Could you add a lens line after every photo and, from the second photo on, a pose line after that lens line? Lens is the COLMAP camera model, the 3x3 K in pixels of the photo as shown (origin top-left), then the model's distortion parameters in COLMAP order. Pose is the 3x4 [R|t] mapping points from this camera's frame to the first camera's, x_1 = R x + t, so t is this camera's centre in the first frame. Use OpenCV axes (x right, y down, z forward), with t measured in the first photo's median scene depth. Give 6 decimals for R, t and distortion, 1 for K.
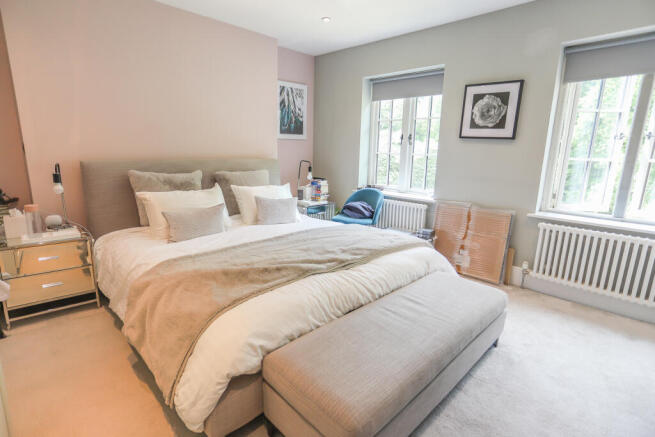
lens RADIAL K [[320.6, 0, 327.5], [0, 320.6, 217.3], [0, 0, 1]] dist [-0.027957, 0.001187]
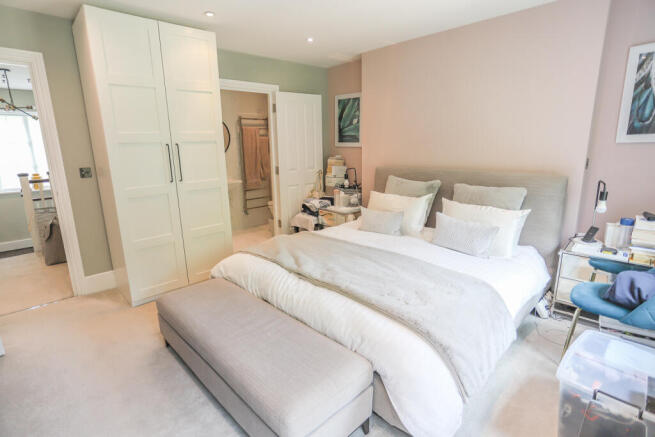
lens RADIAL K [[320.6, 0, 326.7], [0, 320.6, 220.0], [0, 0, 1]] dist [-0.027957, 0.001187]
pose [[0.000879, 0.186789, -0.982400, 0.867564], [-0.184407, 0.965582, 0.183426, -0.193627], [0.982850, 0.181000, 0.035294, 0.807820]]
